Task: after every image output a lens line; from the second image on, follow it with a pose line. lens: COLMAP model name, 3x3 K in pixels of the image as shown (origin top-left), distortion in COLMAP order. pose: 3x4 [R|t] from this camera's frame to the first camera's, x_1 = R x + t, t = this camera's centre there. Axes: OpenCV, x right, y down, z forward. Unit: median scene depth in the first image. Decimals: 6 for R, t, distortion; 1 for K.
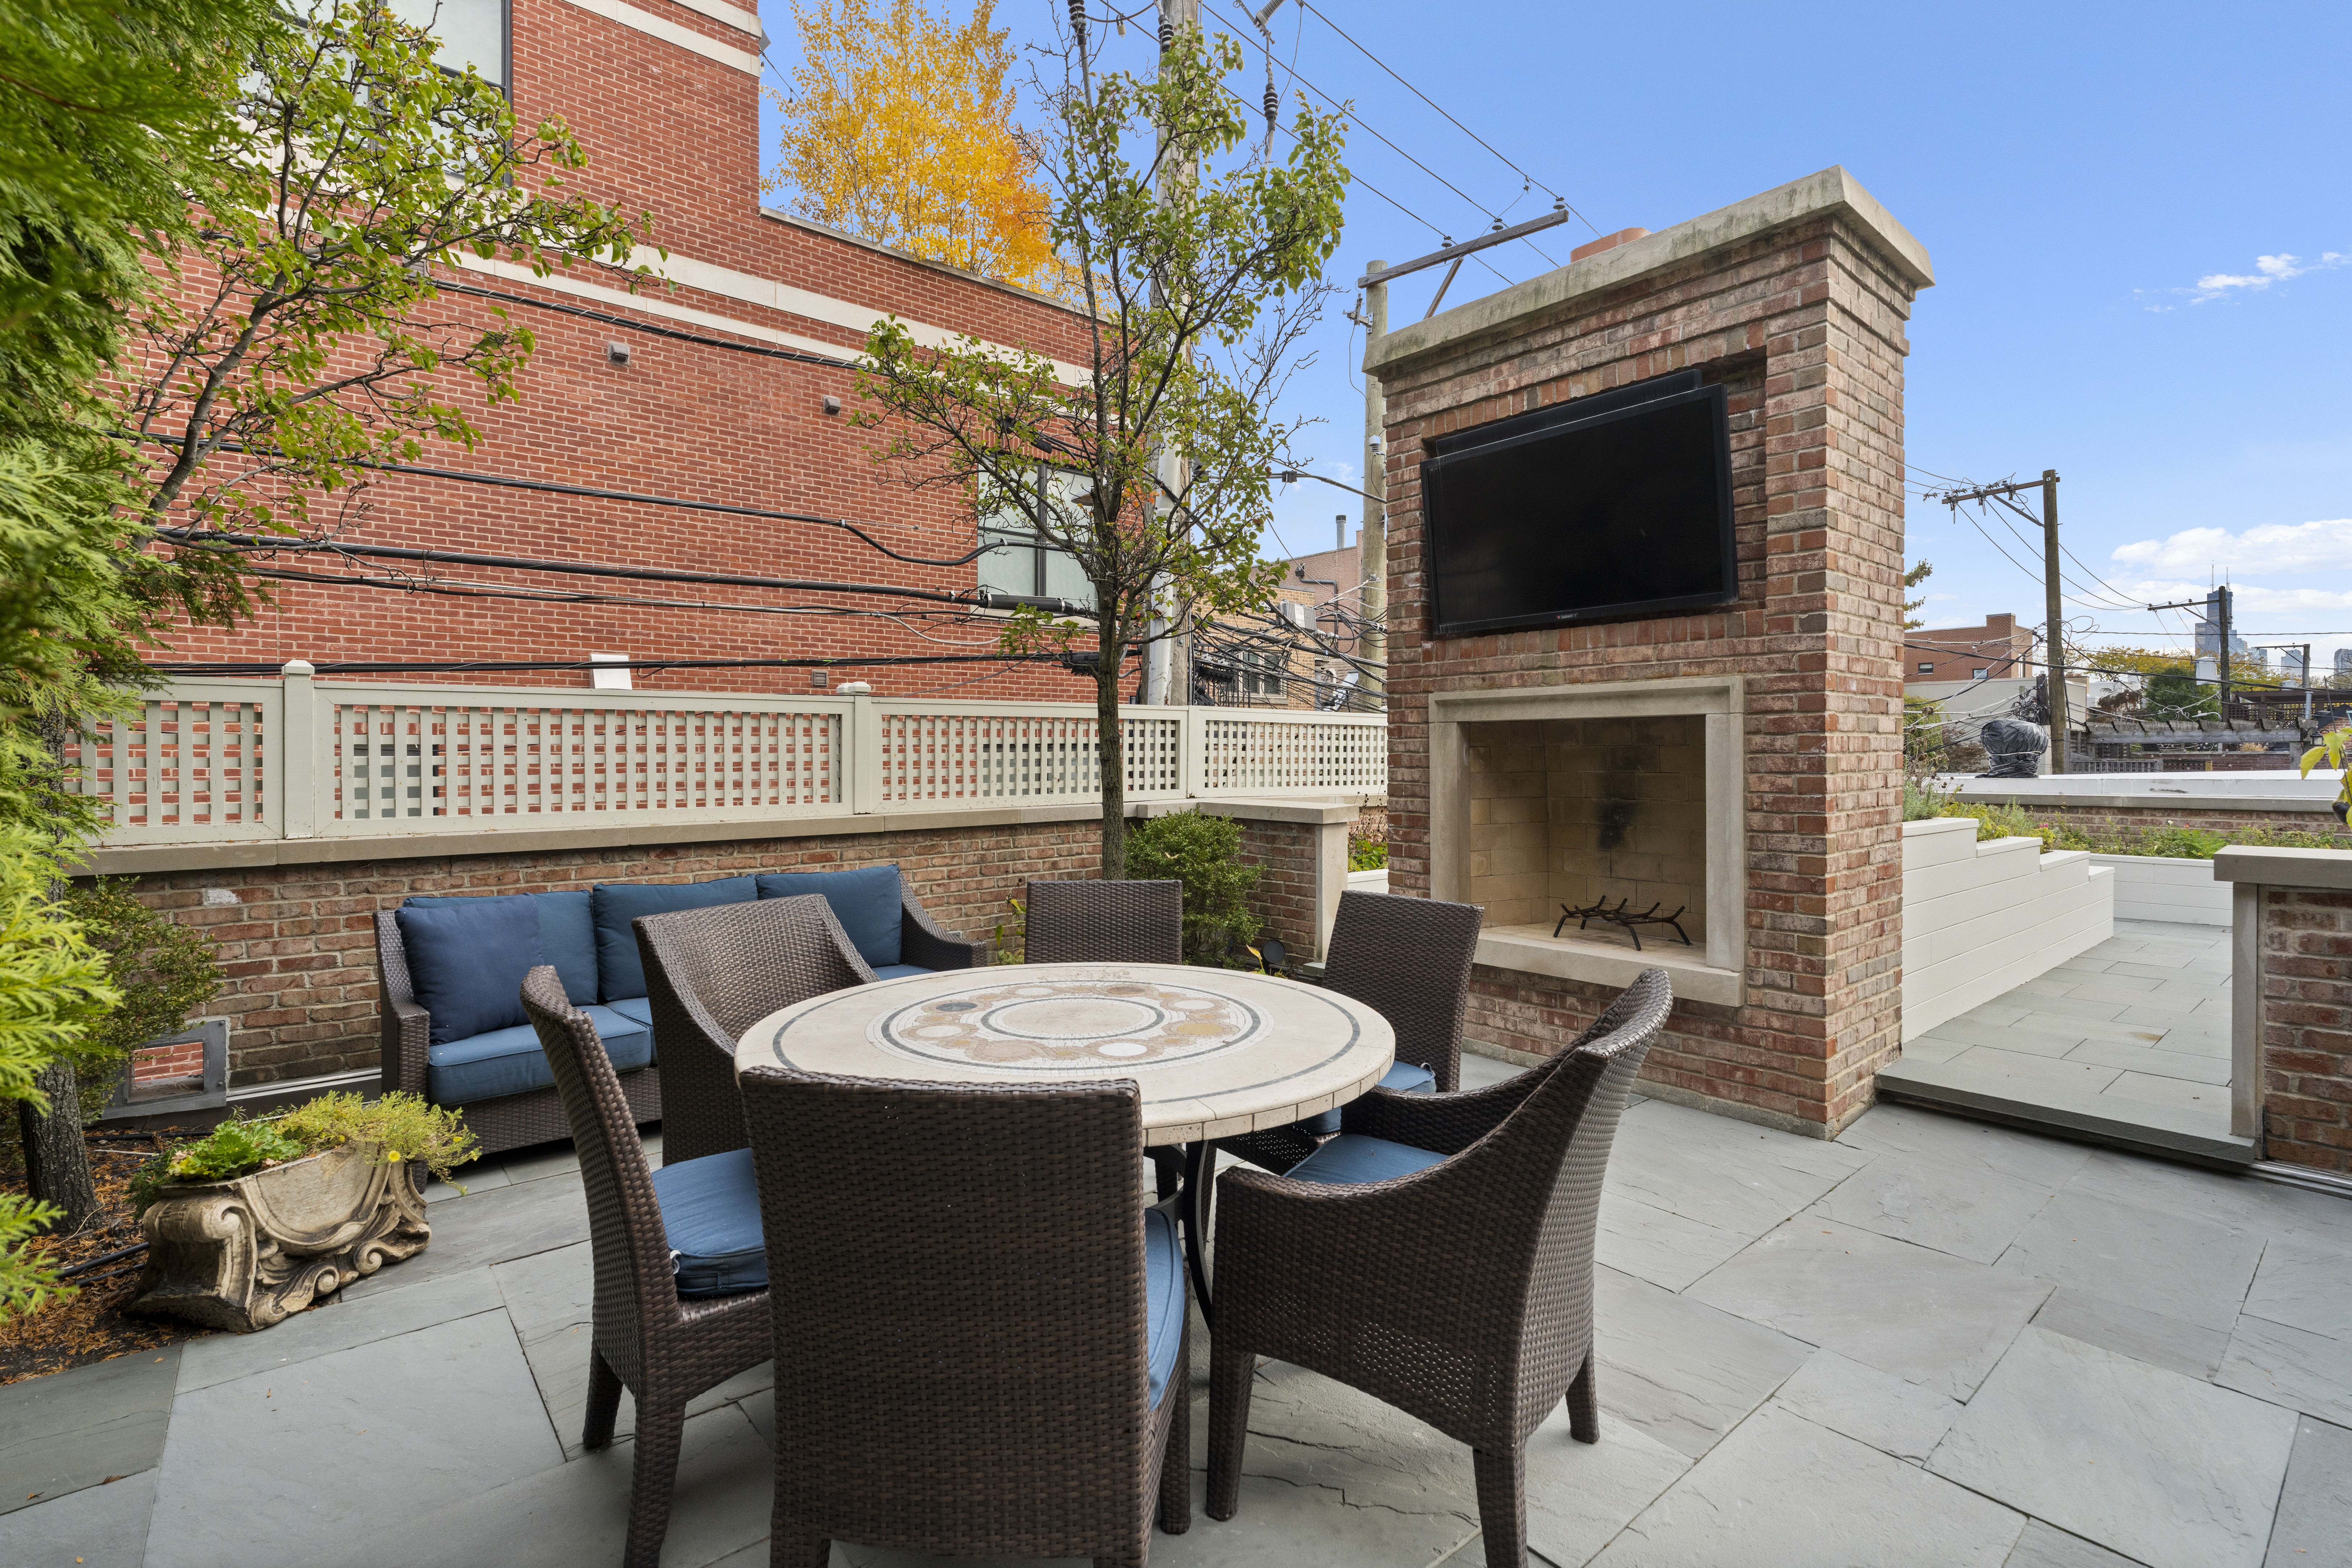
lens RADIAL K [[1086.5, 0, 1191.0], [0, 1086.5, 766.4], [0, 0, 1]] dist [0.000459, -0.000500]
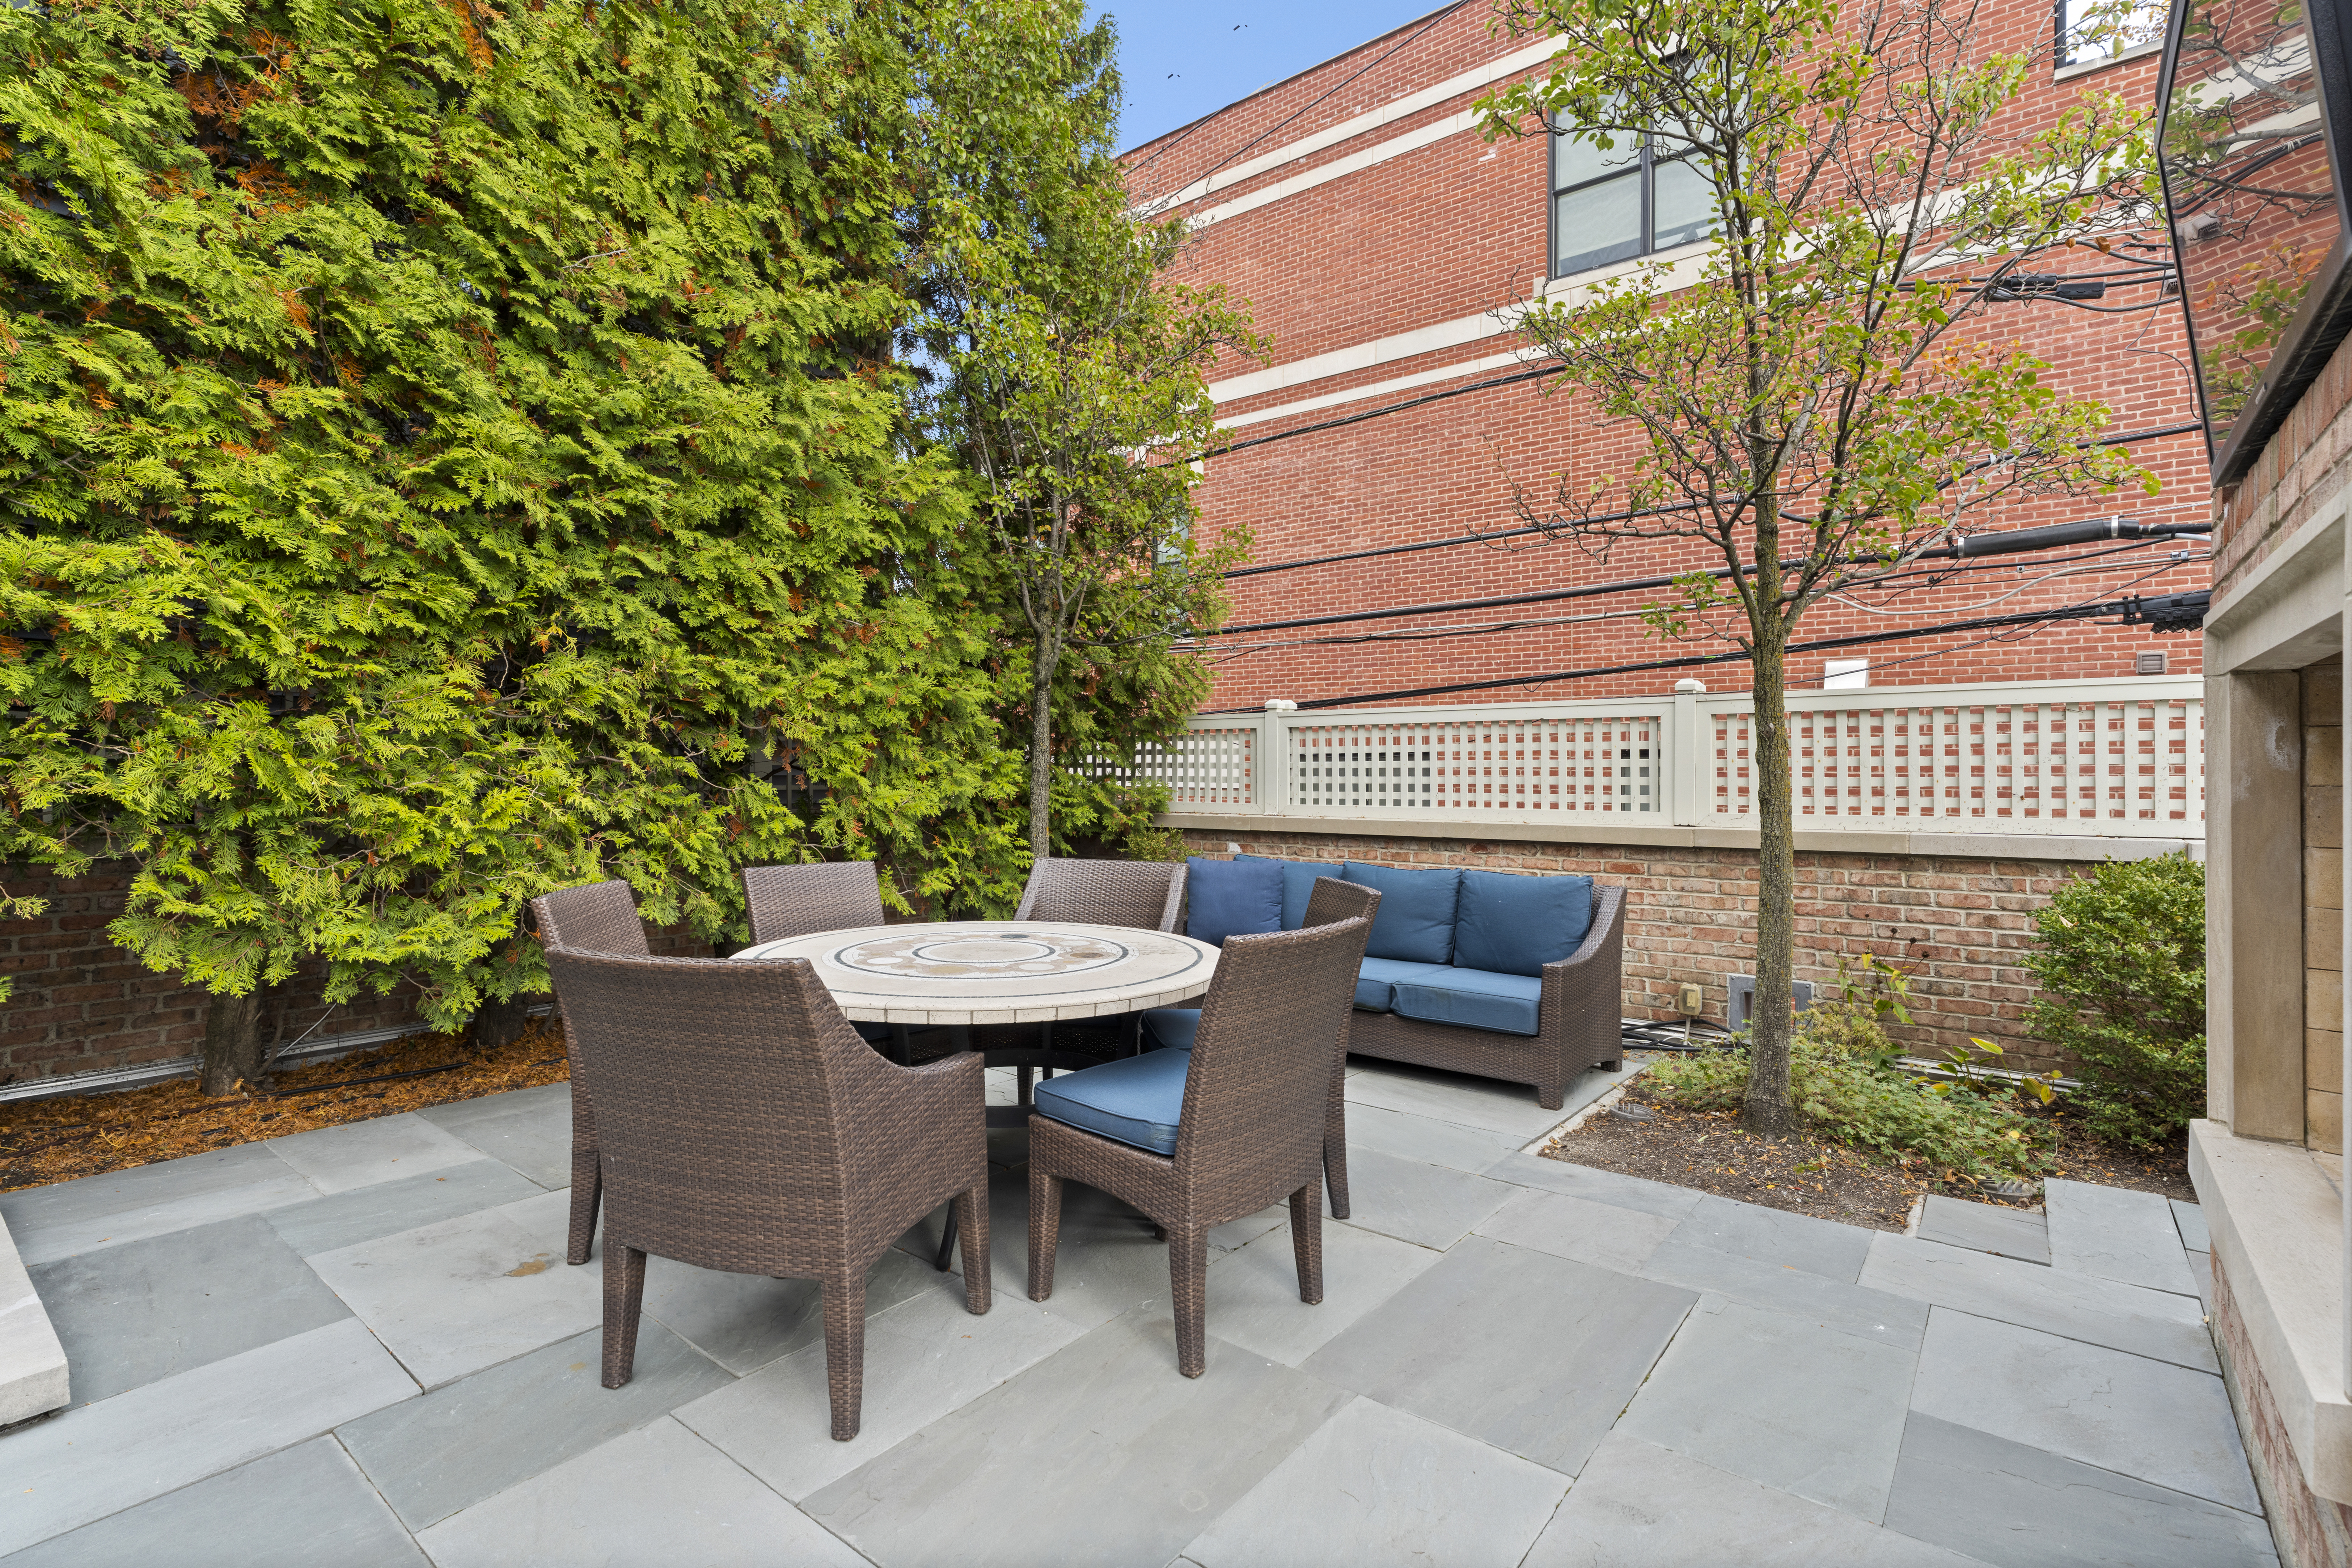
lens RADIAL K [[1086.5, 0, 1191.4], [0, 1086.5, 780.8], [0, 0, 1]] dist [0.000459, -0.000500]
pose [[0.201714, 0.020465, -0.979231, 0.517166], [-0.005905, 0.999789, 0.019678, -0.009827], [0.979427, 0.001813, 0.201793, 0.433113]]
